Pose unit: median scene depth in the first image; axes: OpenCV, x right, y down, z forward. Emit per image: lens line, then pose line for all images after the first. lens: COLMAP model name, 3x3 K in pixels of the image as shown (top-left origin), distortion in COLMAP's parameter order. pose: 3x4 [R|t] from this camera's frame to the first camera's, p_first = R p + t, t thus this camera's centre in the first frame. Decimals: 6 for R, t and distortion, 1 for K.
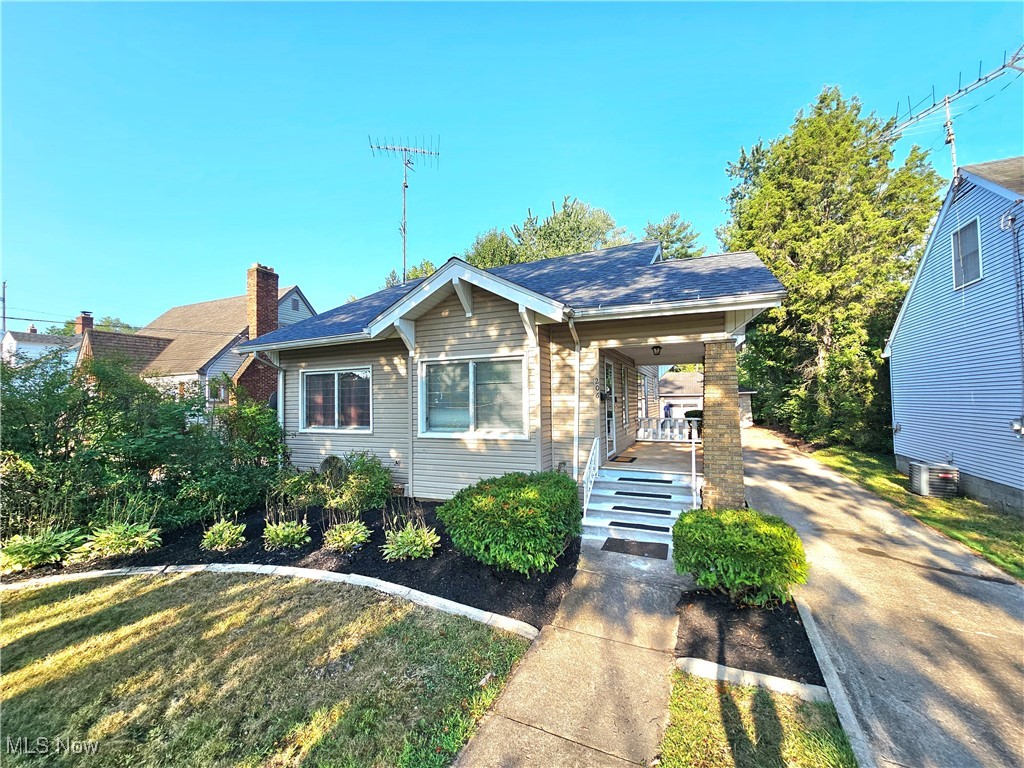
lens RADIAL K [[415.8, 0, 520.6], [0, 415.8, 391.2], [0, 0, 1]] dist [0.001658, 0.000078]
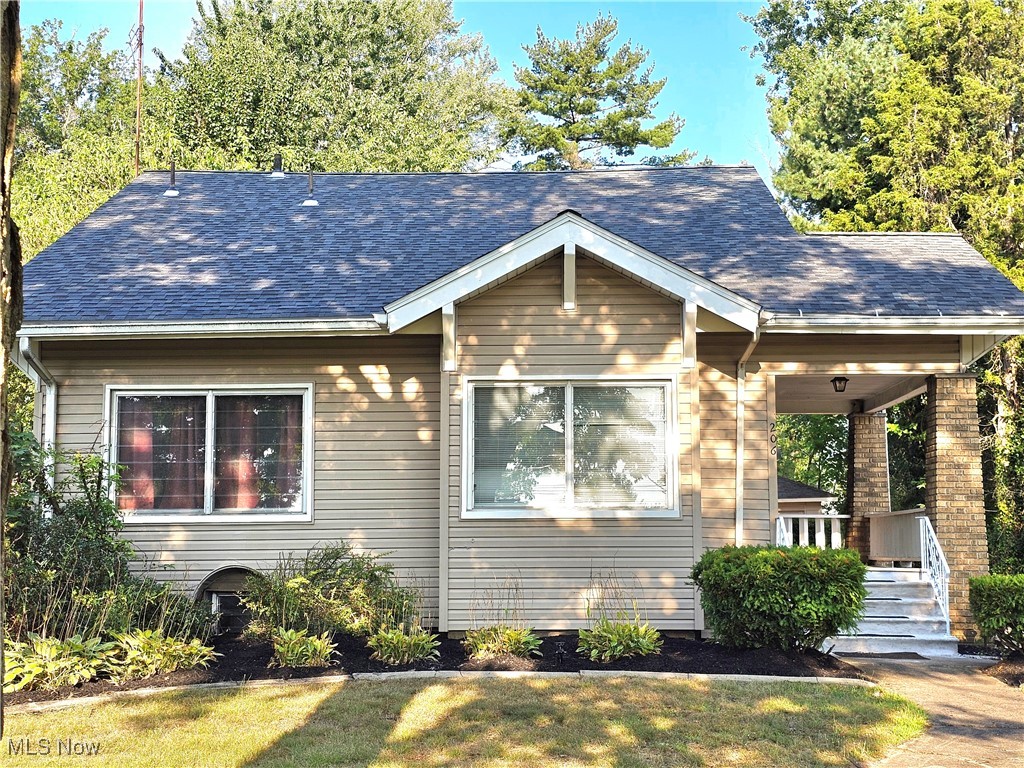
lens RADIAL K [[1513.4, 0, 510.8], [0, 1513.4, 390.2], [0, 0, 1]] dist [0.115554, 0.000000]
pose [[0.923349, 0.053599, 0.380203, -0.925654], [-0.019317, 0.995440, -0.093417, 0.123973], [-0.383476, 0.078912, 0.920173, -0.839700]]
